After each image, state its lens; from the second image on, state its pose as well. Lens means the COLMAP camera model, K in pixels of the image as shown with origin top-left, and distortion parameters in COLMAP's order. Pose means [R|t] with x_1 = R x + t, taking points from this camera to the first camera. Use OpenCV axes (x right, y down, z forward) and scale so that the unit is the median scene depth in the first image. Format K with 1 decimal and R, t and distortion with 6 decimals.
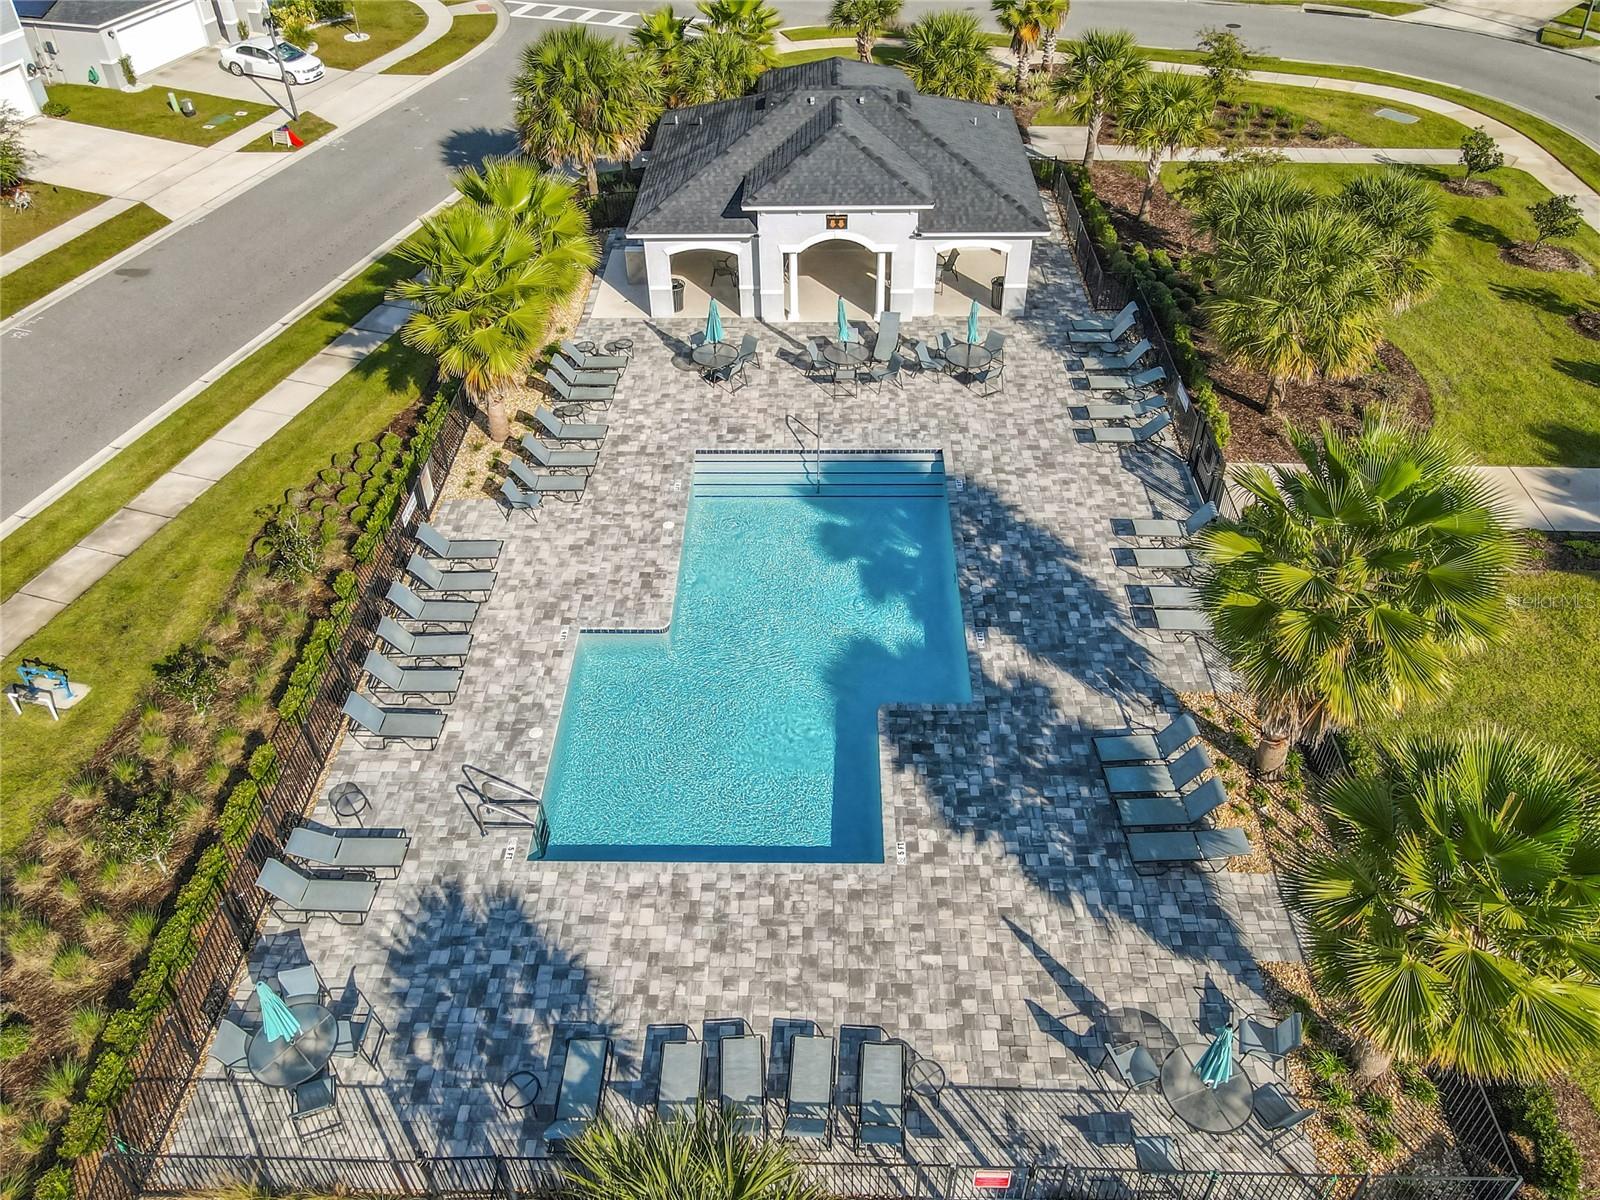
lens RADIAL K [[1207.2, 0, 789.1], [0, 1207.2, 544.9], [0, 0, 1]] dist [0.006282, 0.007260]
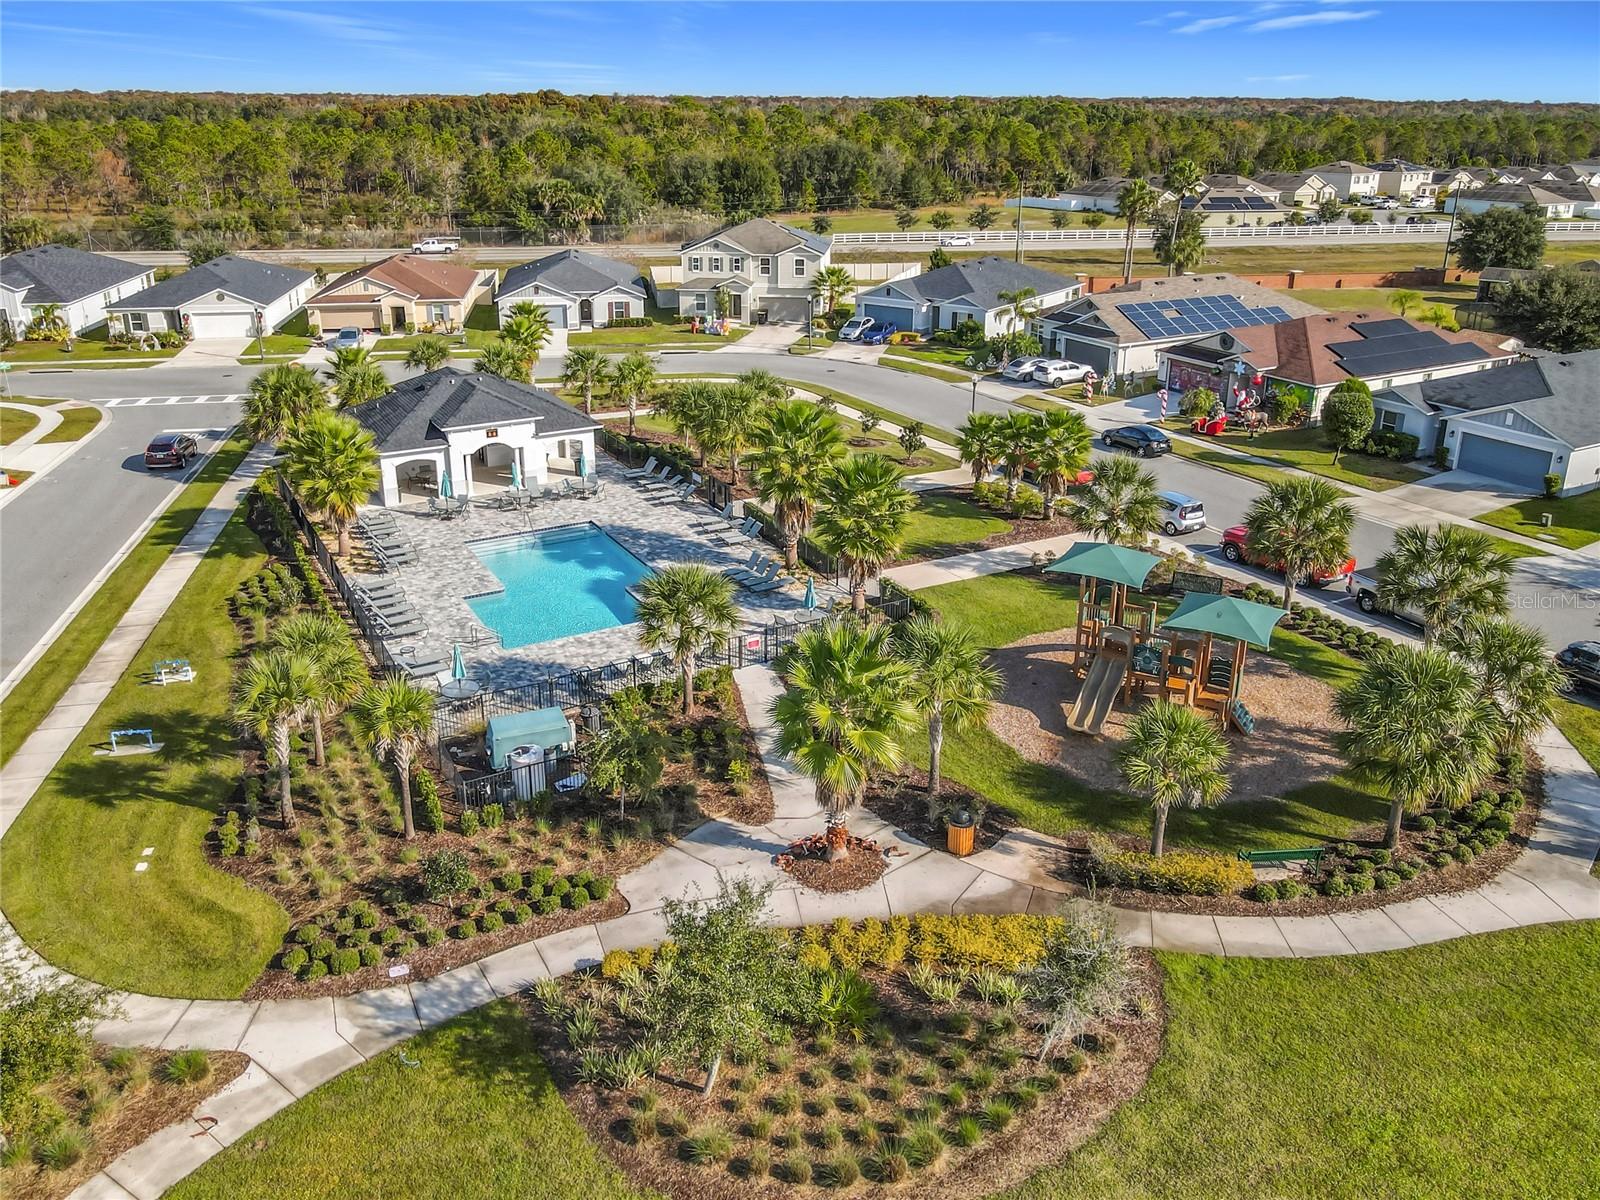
lens RADIAL K [[1225.3, 0, 793.5], [0, 1225.3, 574.4], [0, 0, 1]] dist [-0.012245, 0.009222]
pose [[0.857299, -0.163403, 0.488198, -0.580183], [0.308139, 0.922537, -0.232328, 0.568995], [-0.412417, 0.349608, 0.841241, -0.756990]]
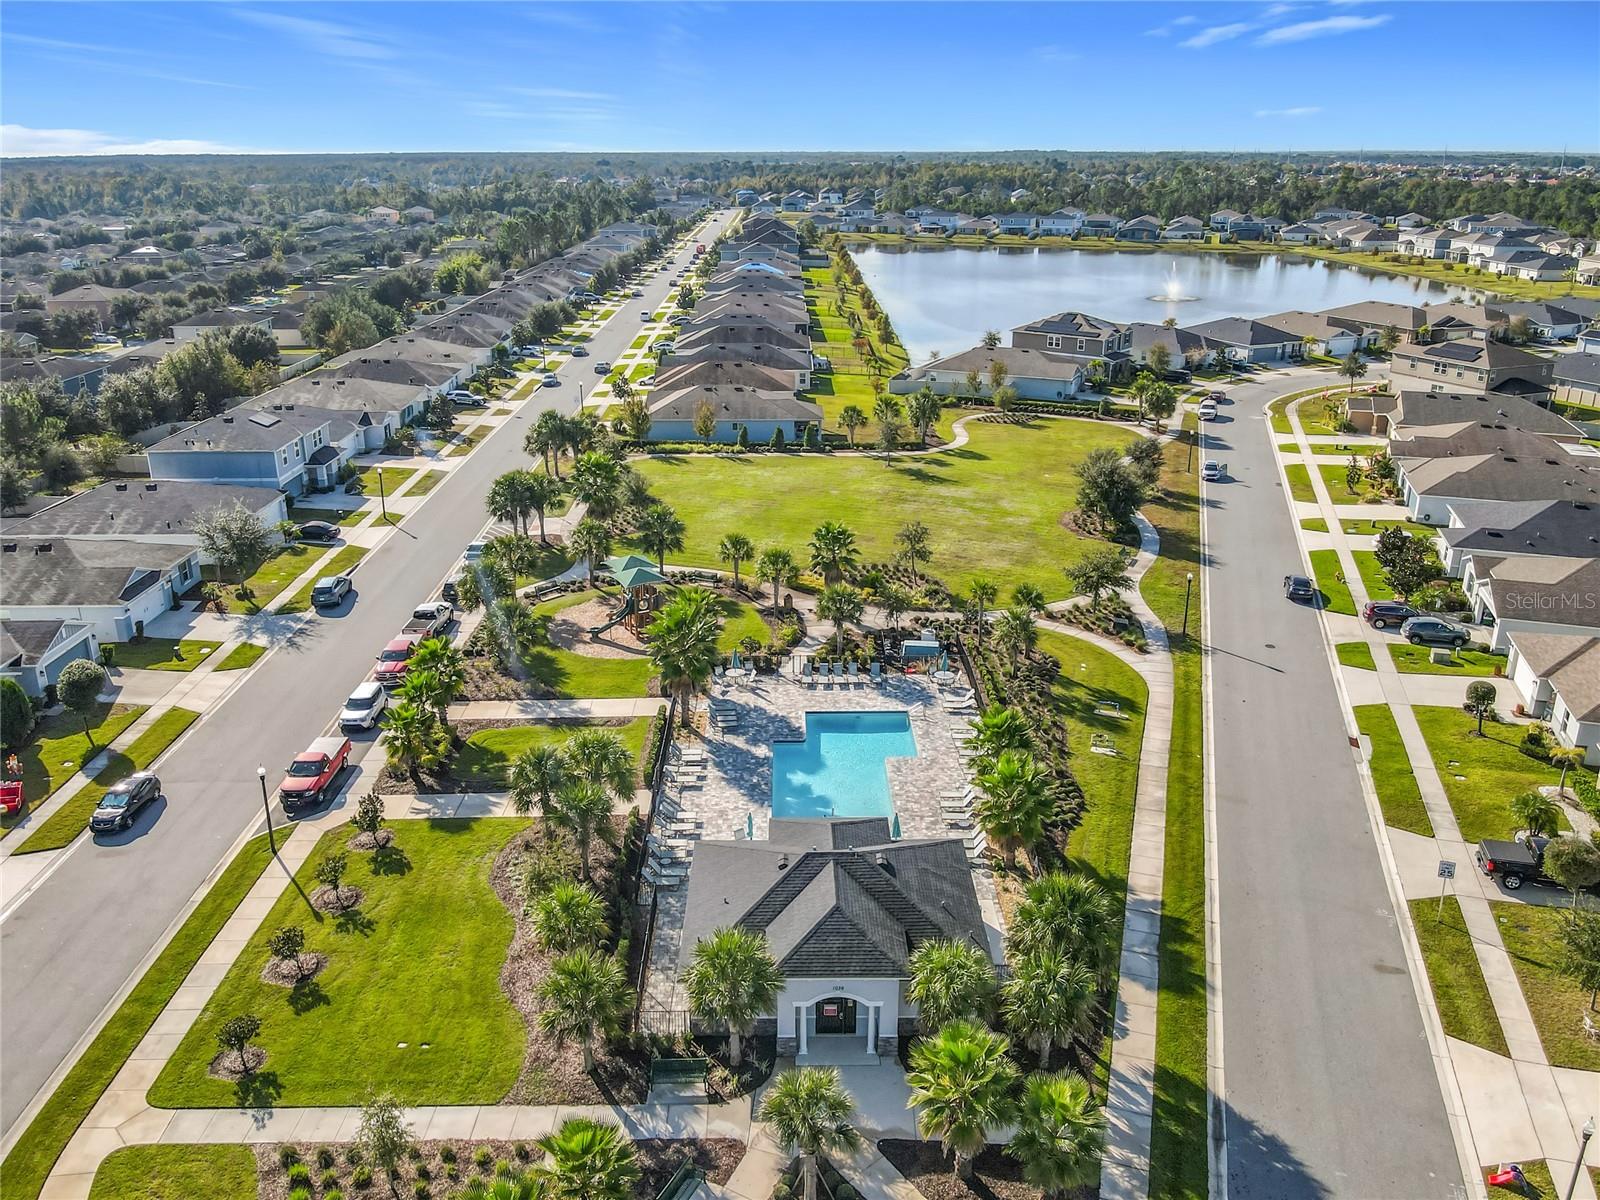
lens RADIAL K [[1197.2, 0, 789.0], [0, 1197.2, 583.0], [0, 0, 1]] dist [-0.014630, 0.003912]
pose [[-0.999269, 0.032744, -0.019710, 0.128654], [-0.000068, 0.514188, 0.857677, -2.066764], [0.038218, 0.857052, -0.513810, 1.753076]]
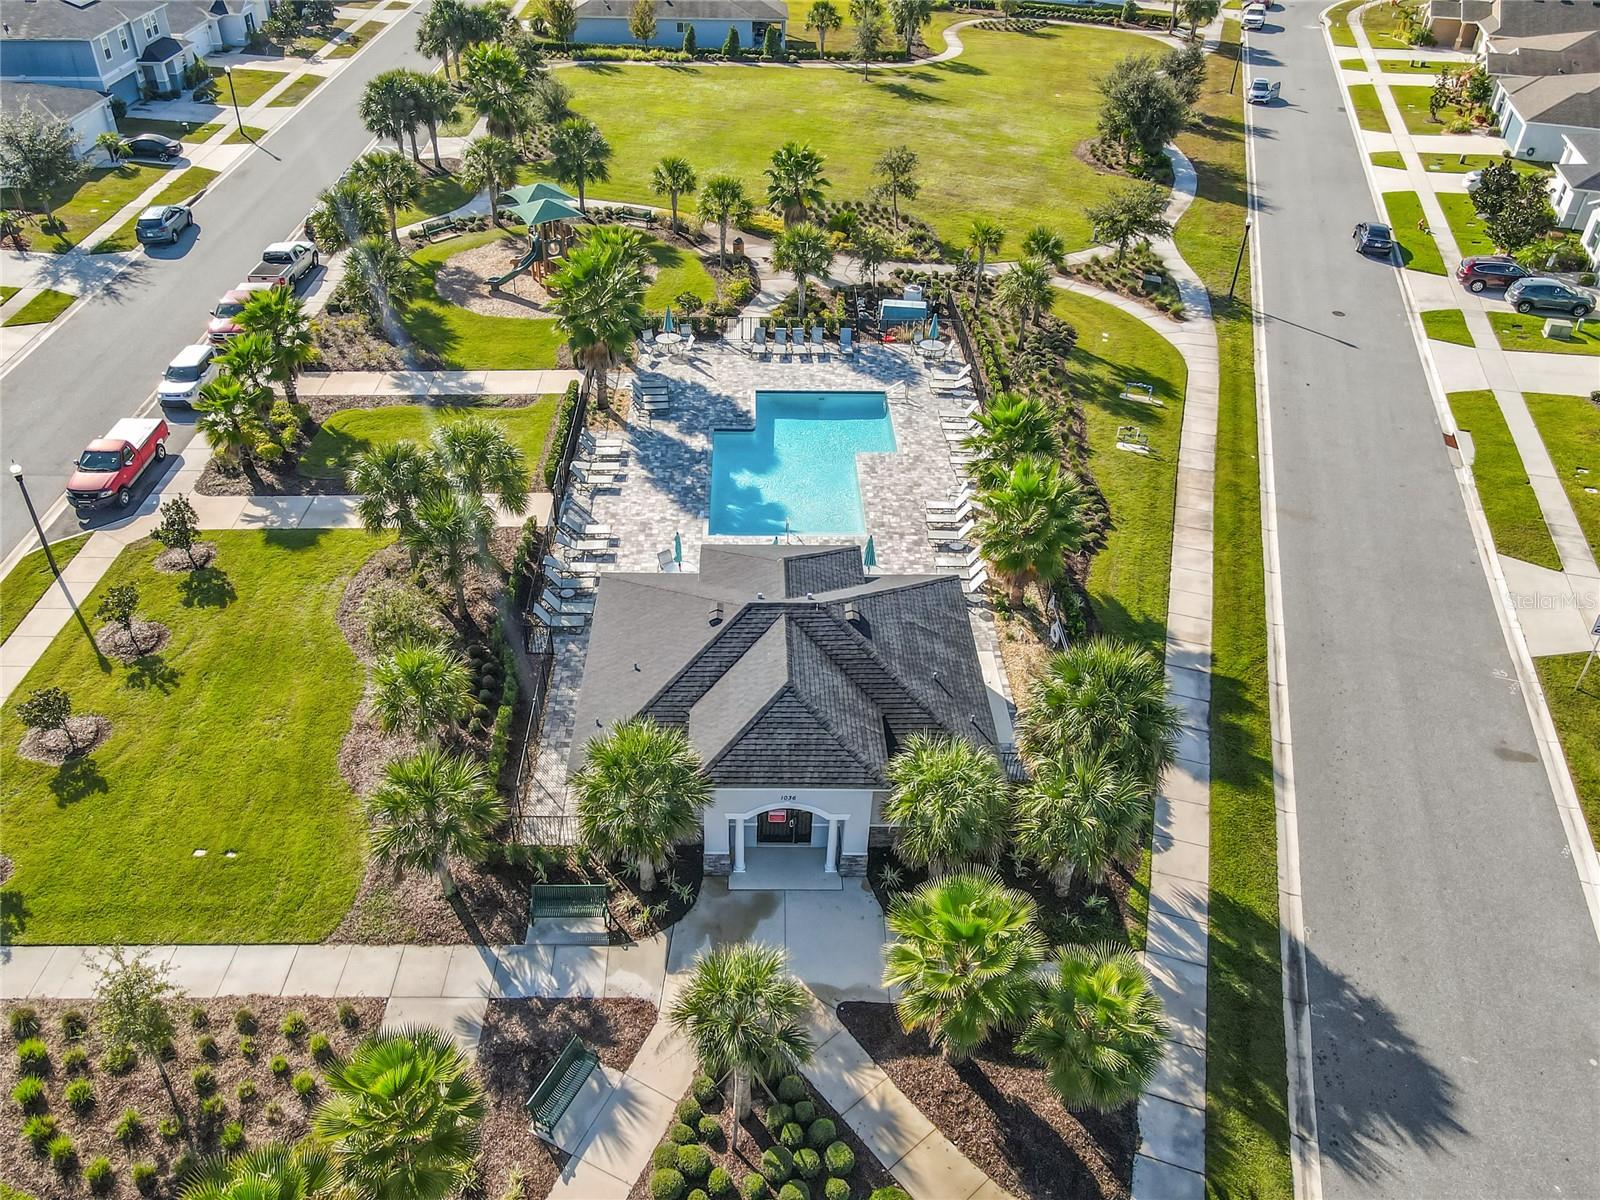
lens RADIAL K [[1207.0, 0, 761.0], [0, 1207.0, 581.1], [0, 0, 1]] dist [-0.007119, 0.032576]
pose [[-0.999421, 0.025342, -0.022699, 0.099021], [-0.015462, 0.255967, 0.966562, -1.630867], [0.030305, 0.966353, -0.255427, 1.513670]]
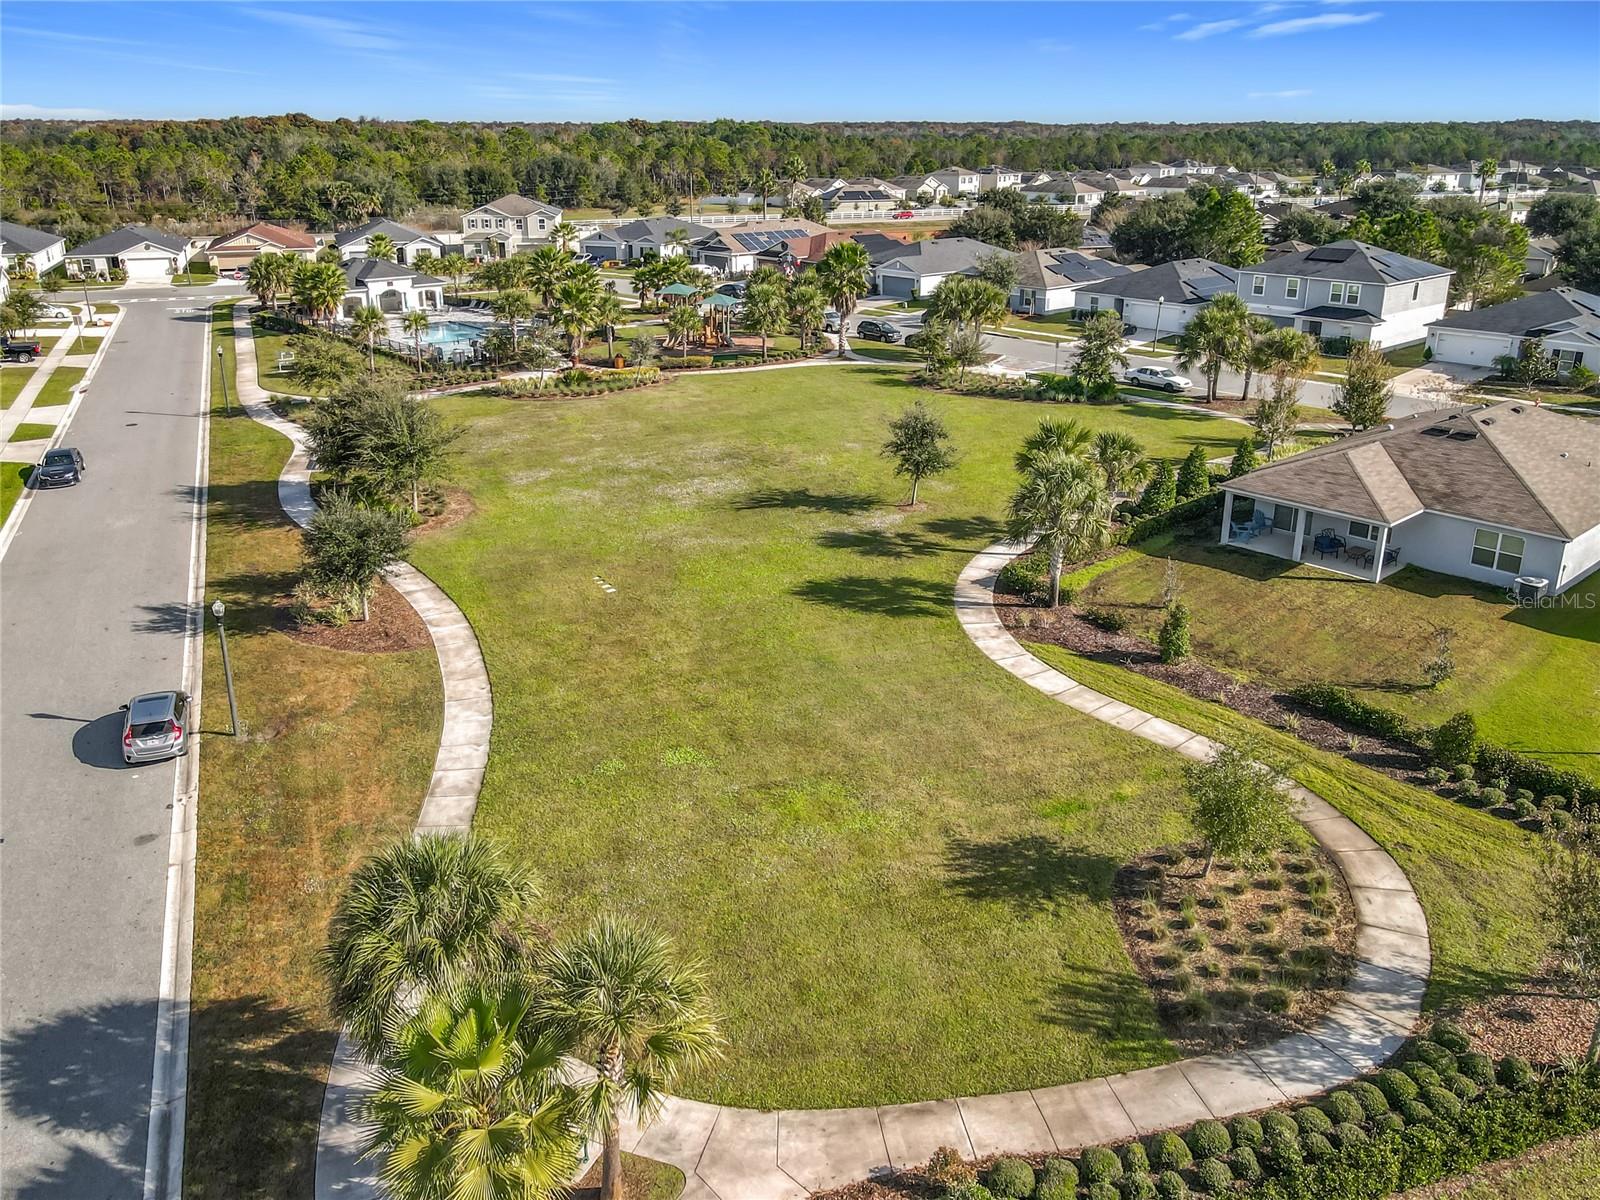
lens RADIAL K [[1229.2, 0, 794.9], [0, 1229.2, 588.6], [0, 0, 1]] dist [0.008149, 0.004866]
pose [[0.731435, -0.218755, 0.645871, -1.851287], [0.418131, 0.892074, -0.171381, 1.880541], [-0.538674, 0.395412, 0.743962, -2.248262]]
